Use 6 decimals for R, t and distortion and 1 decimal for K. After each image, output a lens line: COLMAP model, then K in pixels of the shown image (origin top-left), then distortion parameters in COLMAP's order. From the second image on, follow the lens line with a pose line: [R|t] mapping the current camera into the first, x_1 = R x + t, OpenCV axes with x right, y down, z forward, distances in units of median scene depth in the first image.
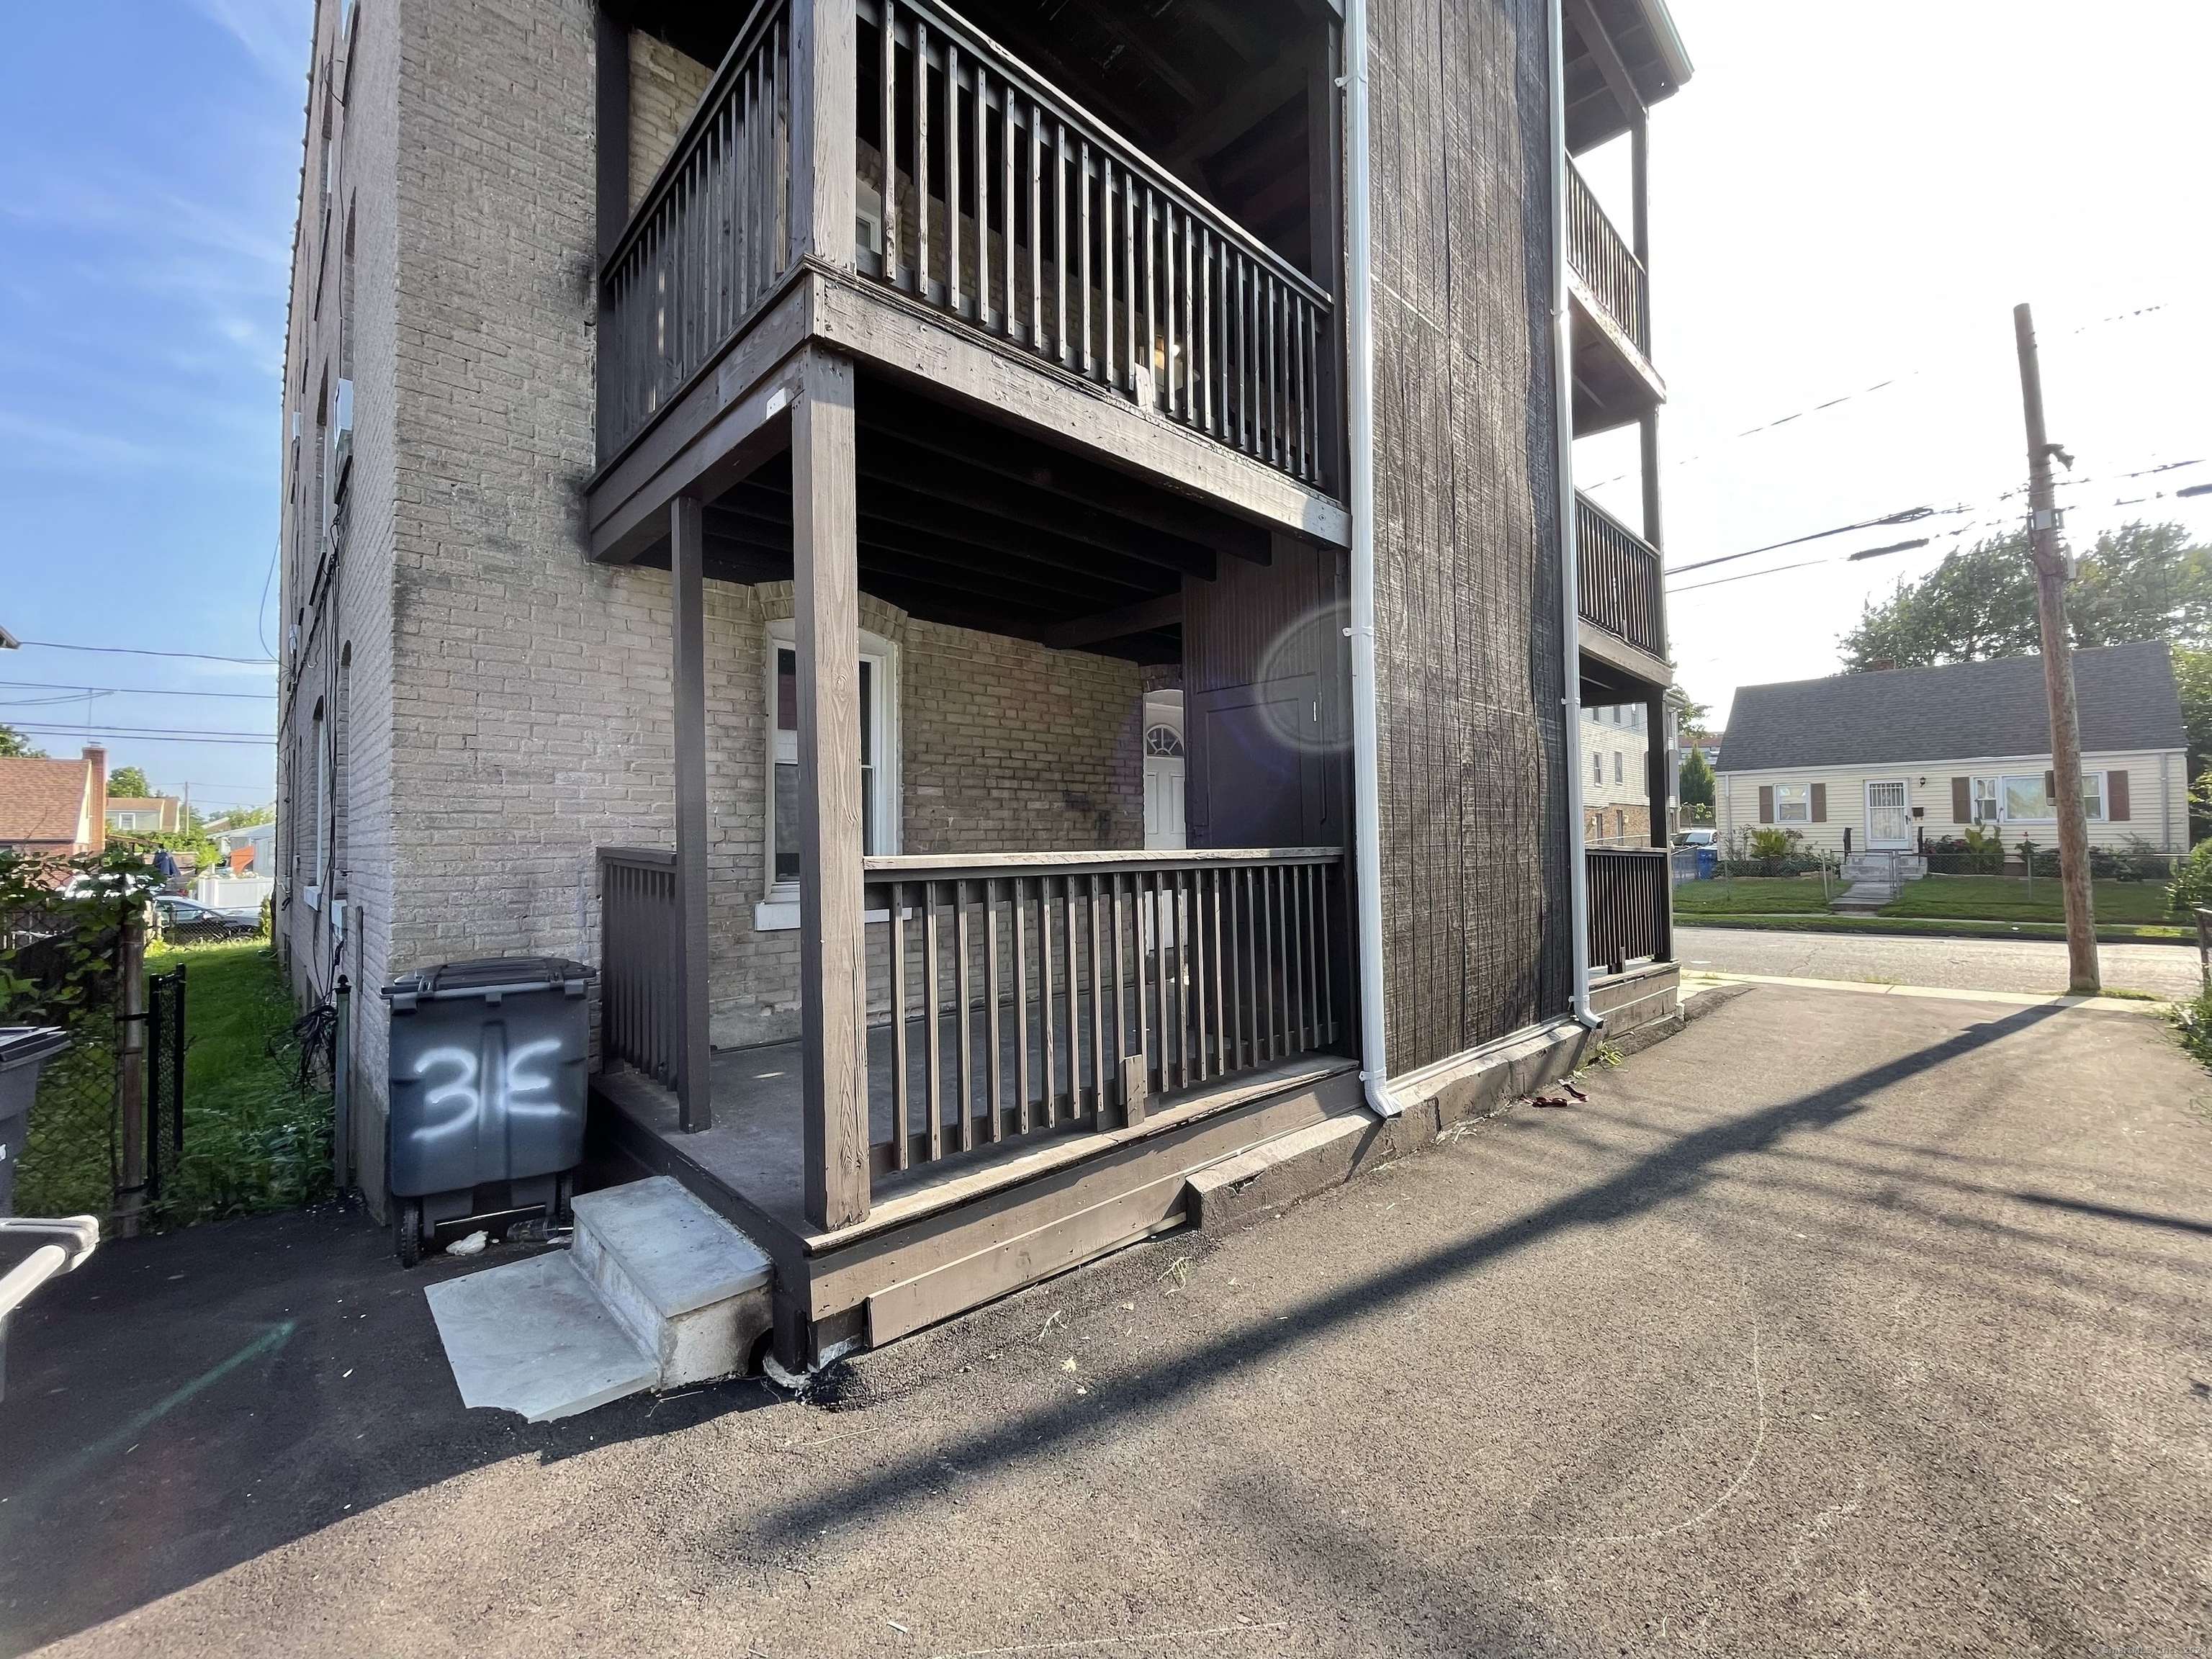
lens RADIAL K [[899.4, 0, 1097.6], [0, 899.4, 816.0], [0, 0, 1]] dist [-0.001395, 0.000671]
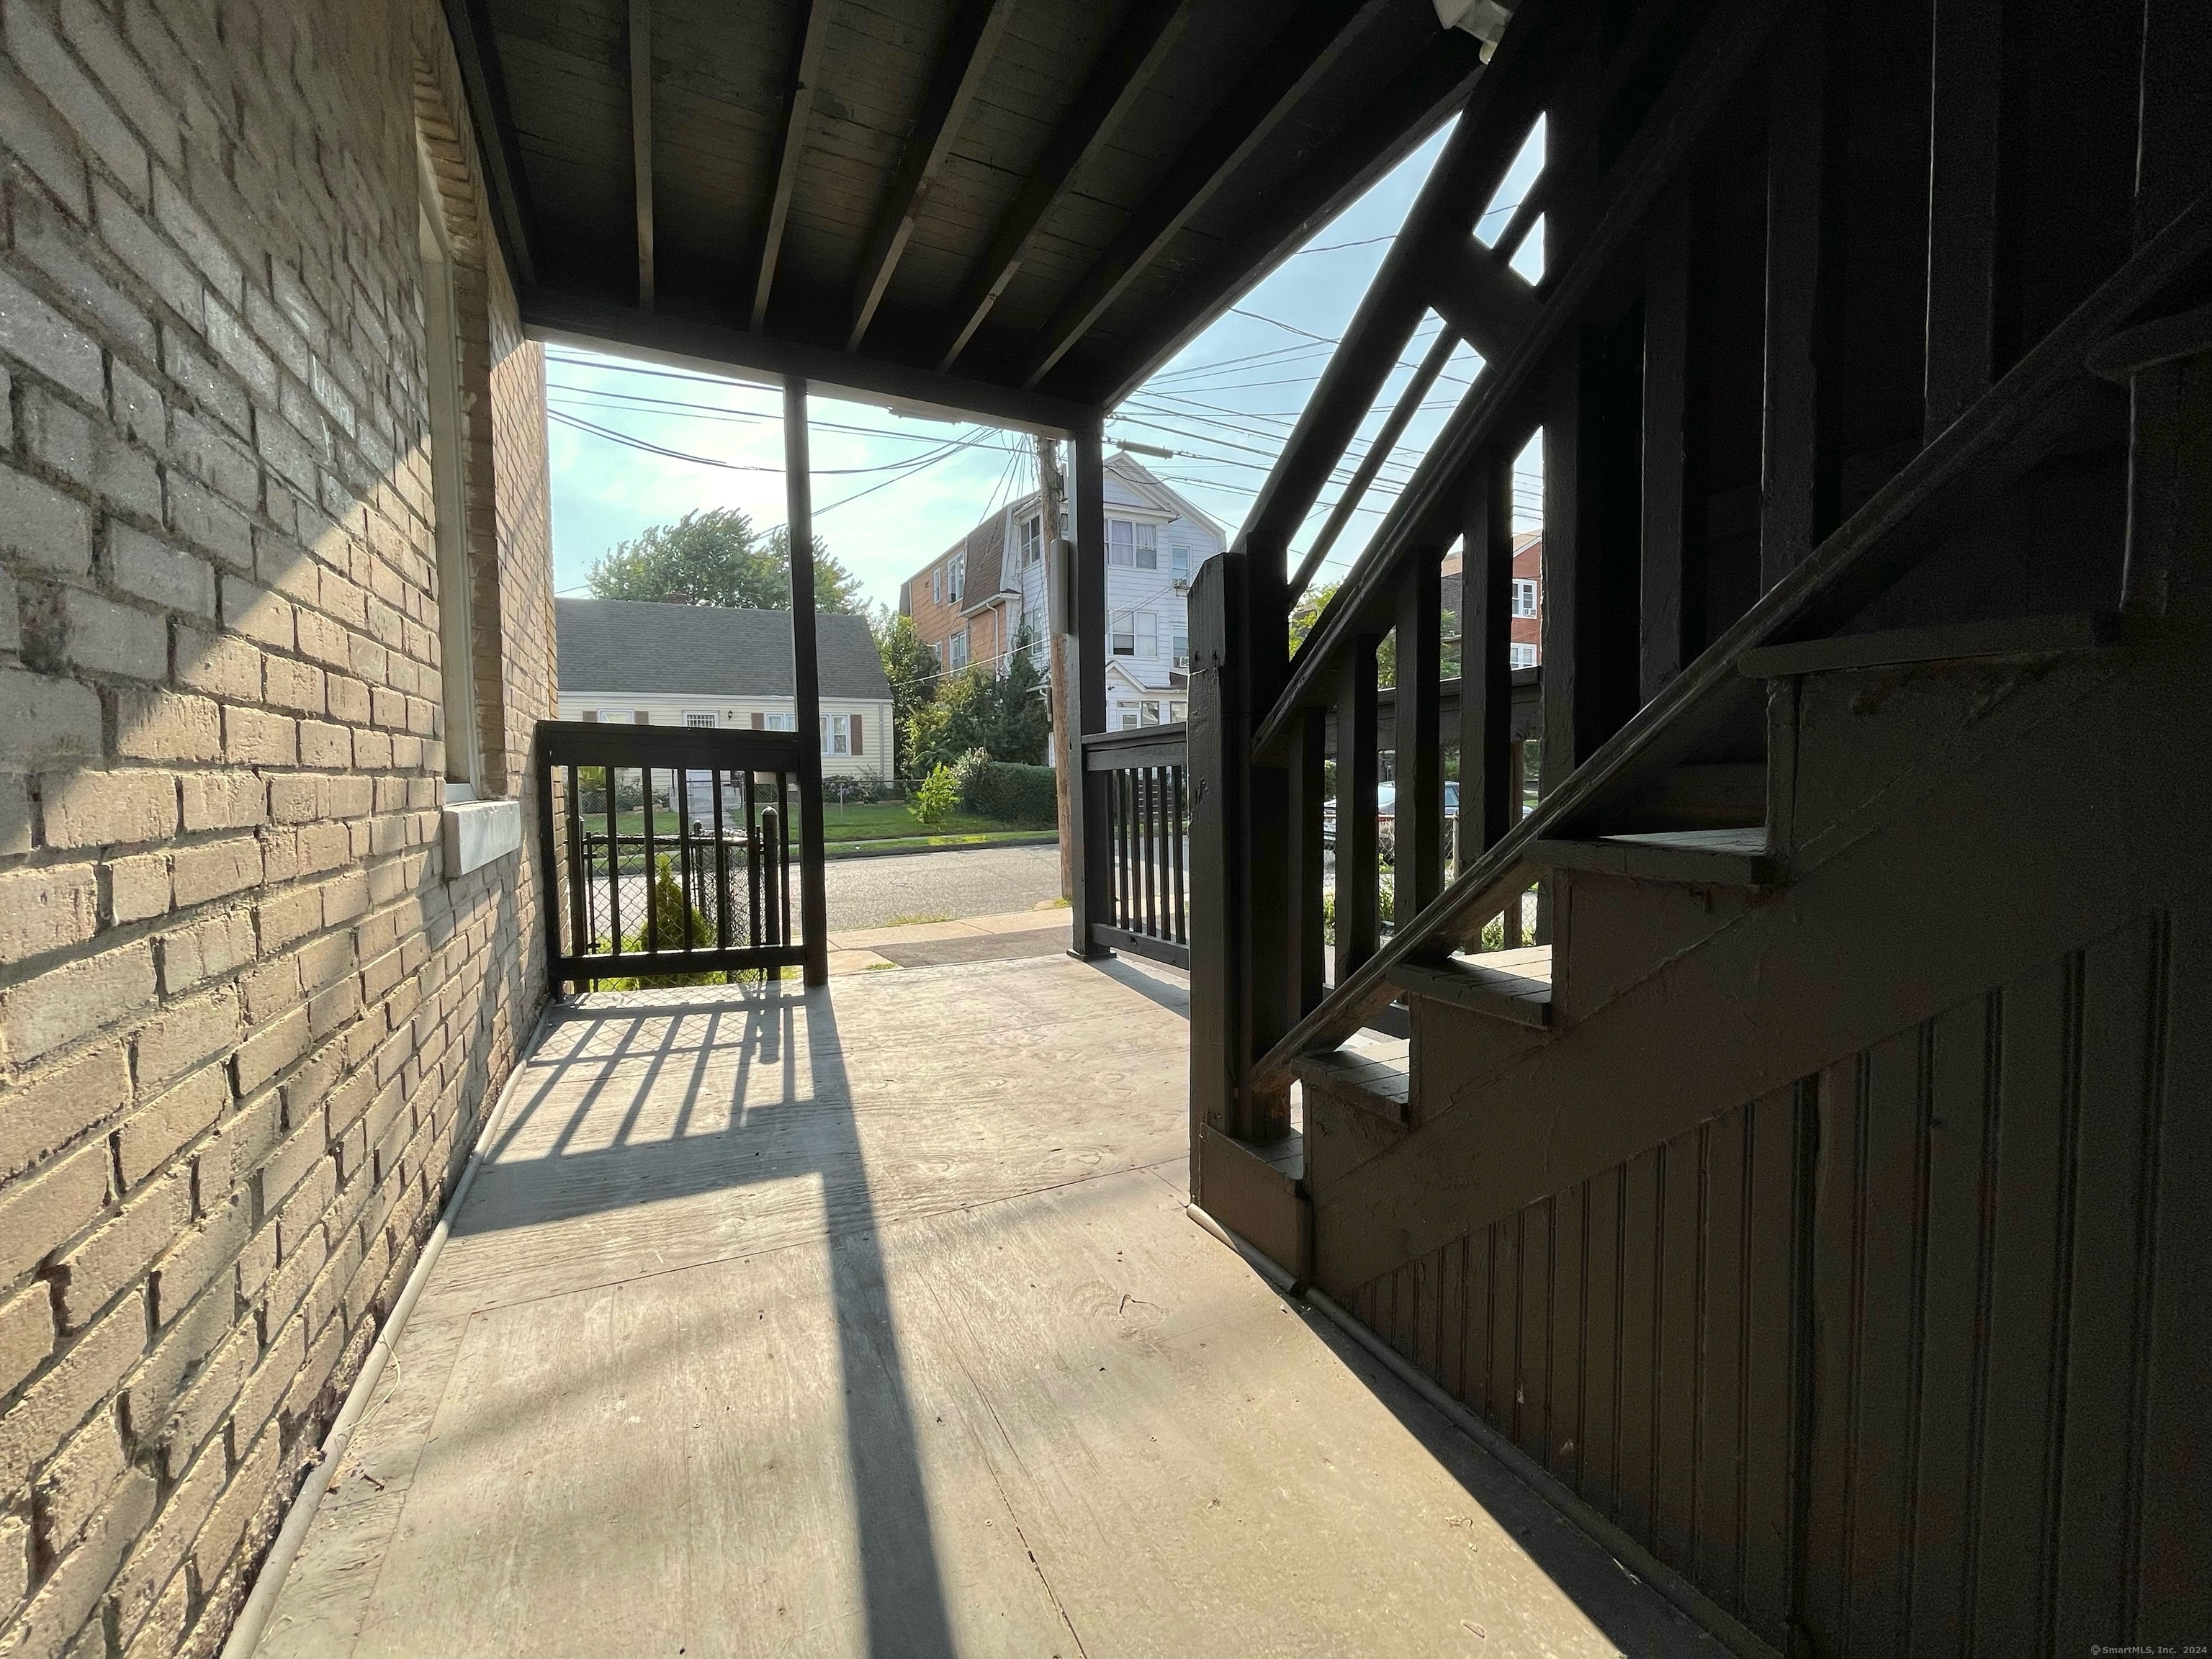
lens RADIAL K [[899.4, 0, 1097.6], [0, 899.4, 816.0], [0, 0, 1]] dist [-0.001395, 0.000671]
pose [[0.296120, -0.041345, 0.954255, 0.245227], [-0.020448, 0.998559, 0.049610, 0.092093], [-0.954932, -0.034203, 0.294848, 1.447898]]
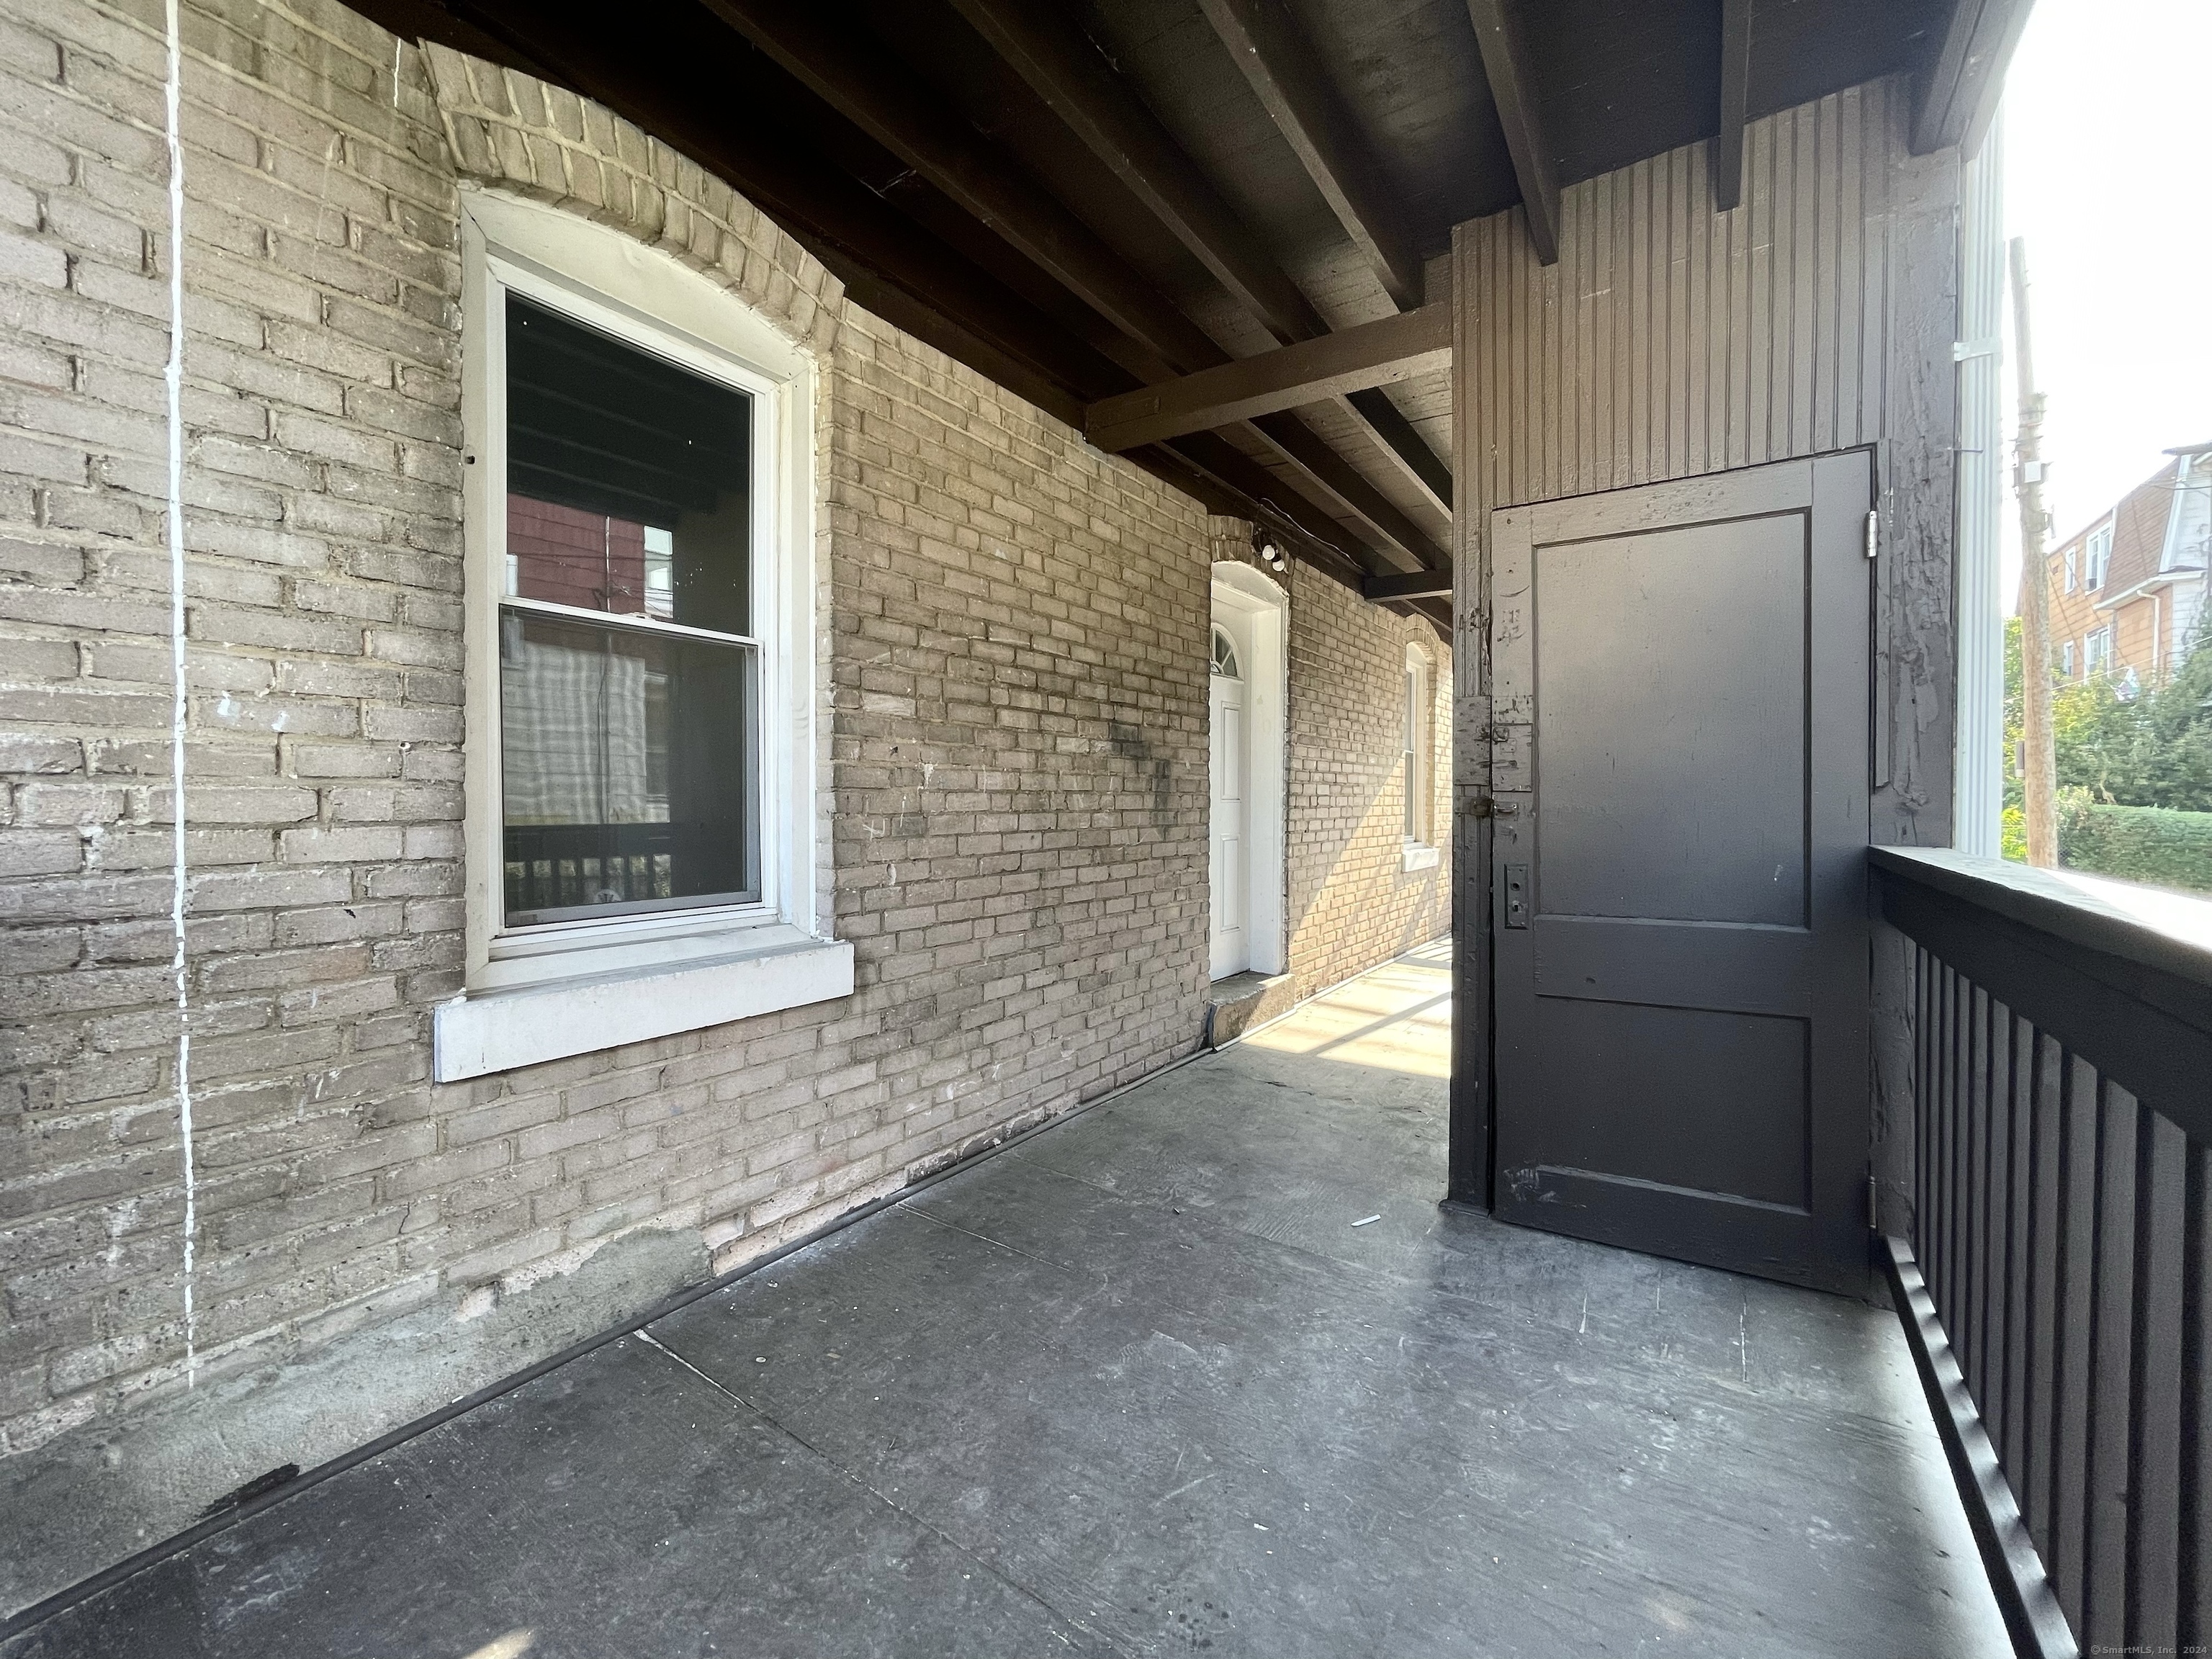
lens RADIAL K [[907.9, 0, 1105.1], [0, 907.9, 820.1], [0, 0, 1]] dist [-0.001124, -0.000014]
pose [[0.976008, 0.007181, 0.217614, -0.204361], [-0.018229, 0.998642, 0.048802, 0.006798], [-0.216968, -0.051598, 0.974814, 0.602767]]
